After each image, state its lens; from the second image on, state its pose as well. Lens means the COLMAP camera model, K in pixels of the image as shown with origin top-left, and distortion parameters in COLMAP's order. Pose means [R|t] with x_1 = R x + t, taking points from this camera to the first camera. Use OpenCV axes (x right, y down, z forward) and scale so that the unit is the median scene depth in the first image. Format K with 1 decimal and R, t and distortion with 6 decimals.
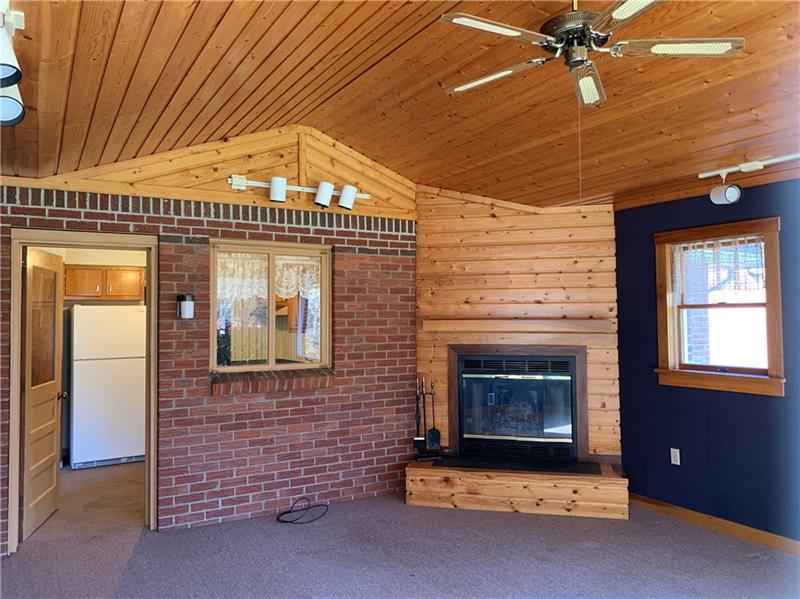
lens RADIAL K [[604.7, 0, 398.6], [0, 604.7, 297.5], [0, 0, 1]] dist [0.045630, -0.040063]
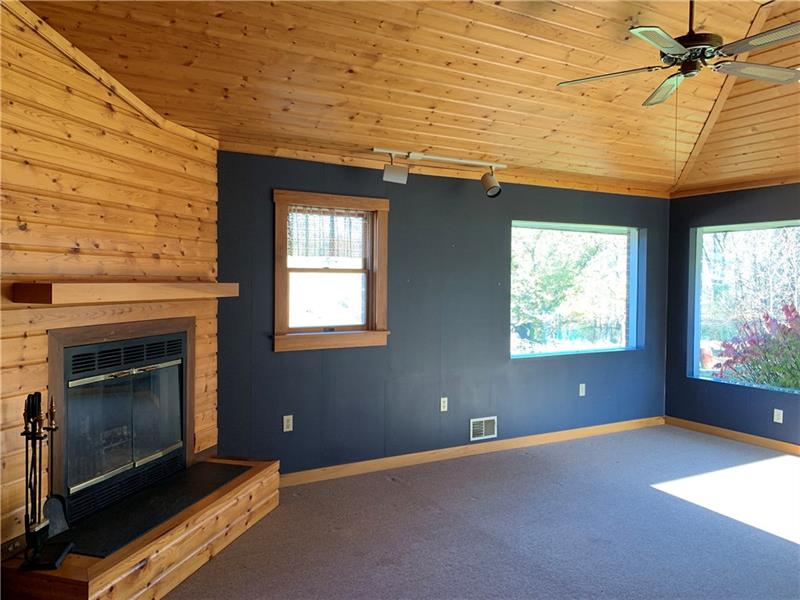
lens RADIAL K [[604.7, 0, 396.8], [0, 604.7, 298.9], [0, 0, 1]] dist [0.045630, -0.040063]
pose [[0.041634, -0.020331, 0.998926, -0.455362], [-0.039110, 0.998994, 0.021962, 0.030616], [-0.998367, -0.039982, 0.040797, 0.719831]]
